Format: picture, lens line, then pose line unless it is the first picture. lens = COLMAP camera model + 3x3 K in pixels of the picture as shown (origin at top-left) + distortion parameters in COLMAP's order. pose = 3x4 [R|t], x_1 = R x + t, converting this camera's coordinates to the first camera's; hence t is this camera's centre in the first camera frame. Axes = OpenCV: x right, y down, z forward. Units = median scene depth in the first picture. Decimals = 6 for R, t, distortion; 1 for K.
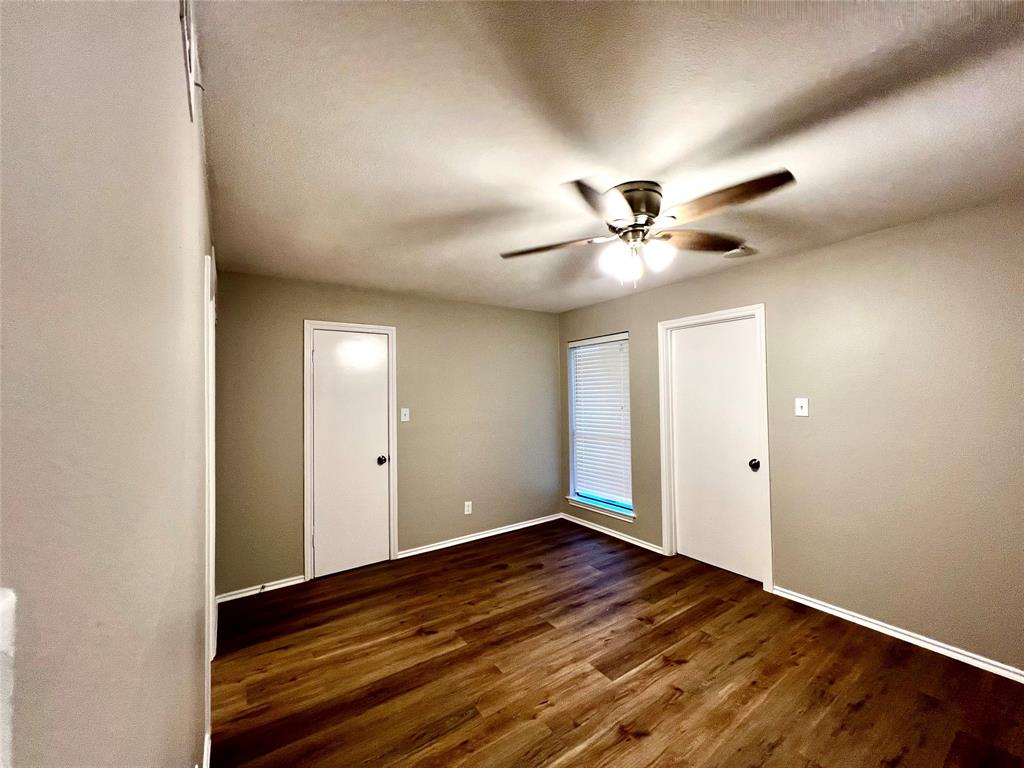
lens RADIAL K [[408.2, 0, 513.8], [0, 408.2, 383.7], [0, 0, 1]] dist [-0.001368, 0.000109]
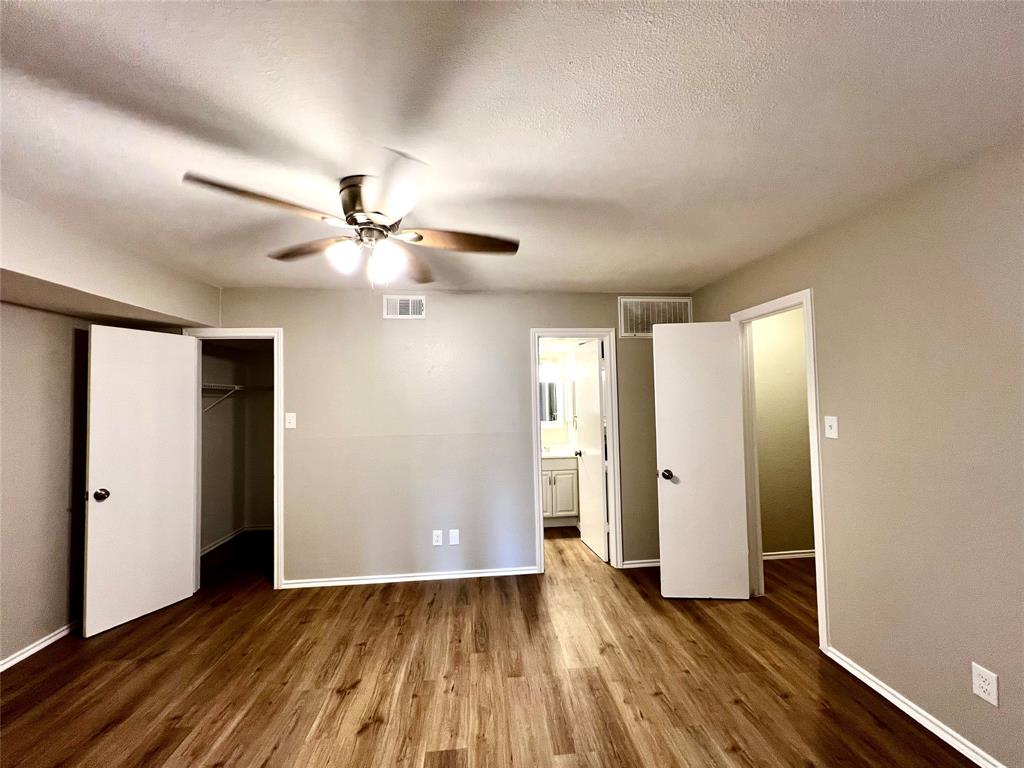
lens RADIAL K [[408.2, 0, 513.8], [0, 408.2, 383.7], [0, 0, 1]] dist [-0.001368, 0.000109]
pose [[-0.488024, -0.009007, -0.872784, 0.877153], [0.048499, 0.998122, -0.037419, 0.021957], [0.871482, -0.060591, -0.486671, 1.590763]]
